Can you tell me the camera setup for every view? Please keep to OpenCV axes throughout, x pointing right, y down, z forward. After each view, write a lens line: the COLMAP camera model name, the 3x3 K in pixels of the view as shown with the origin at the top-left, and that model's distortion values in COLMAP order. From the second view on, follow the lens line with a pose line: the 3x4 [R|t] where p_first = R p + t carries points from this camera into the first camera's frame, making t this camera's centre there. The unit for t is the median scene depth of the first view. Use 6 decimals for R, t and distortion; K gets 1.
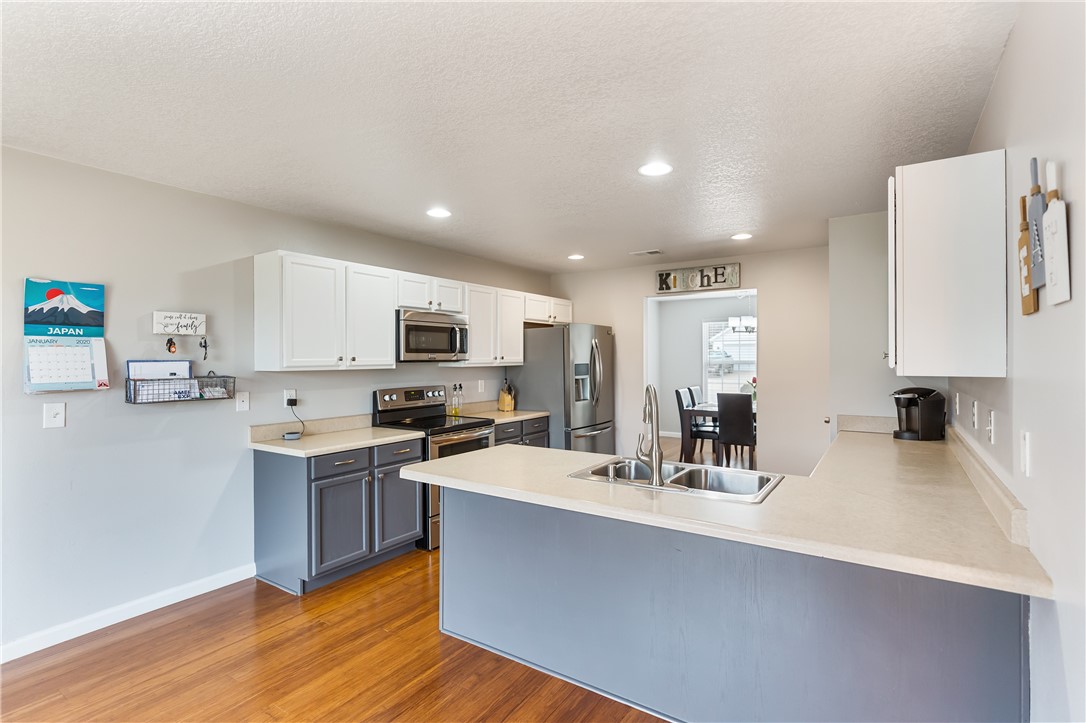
lens RADIAL K [[523.8, 0, 542.5], [0, 523.8, 360.4], [0, 0, 1]] dist [-0.000452, 0.000095]
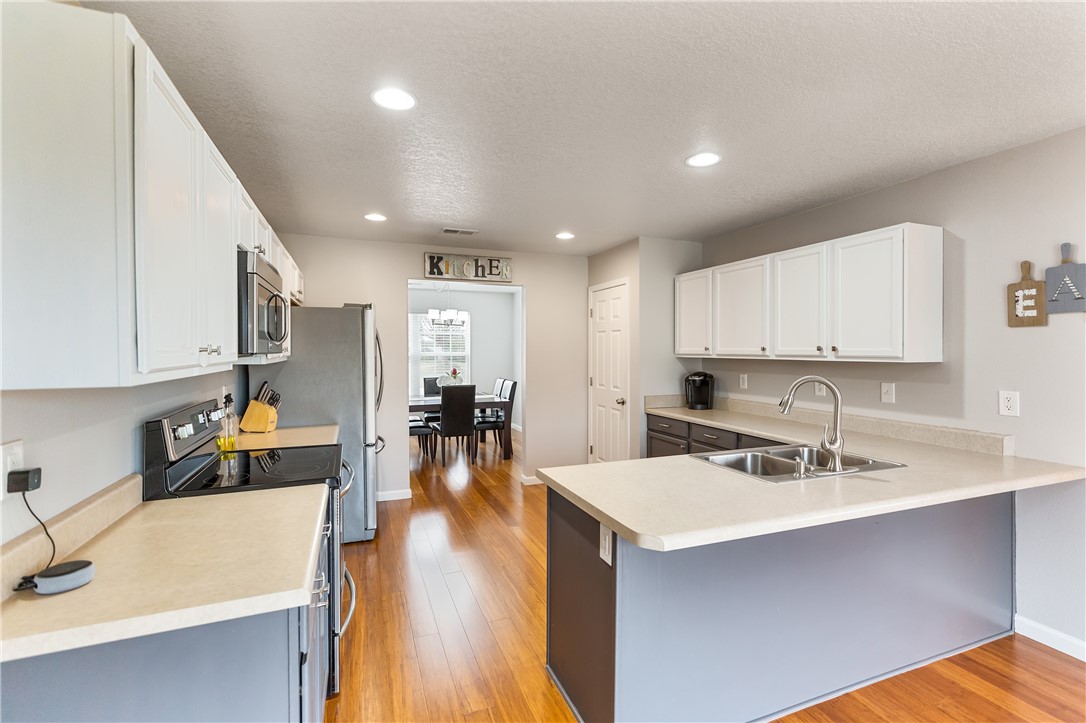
lens RADIAL K [[492.3, 0, 544.2], [0, 492.3, 352.9], [0, 0, 1]] dist [0.006646, -0.000088]
pose [[0.575492, -0.000507, 0.817807, -0.369051], [0.001984, 0.999998, -0.000776, 0.001443], [-0.817805, 0.002069, 0.575492, 0.371630]]
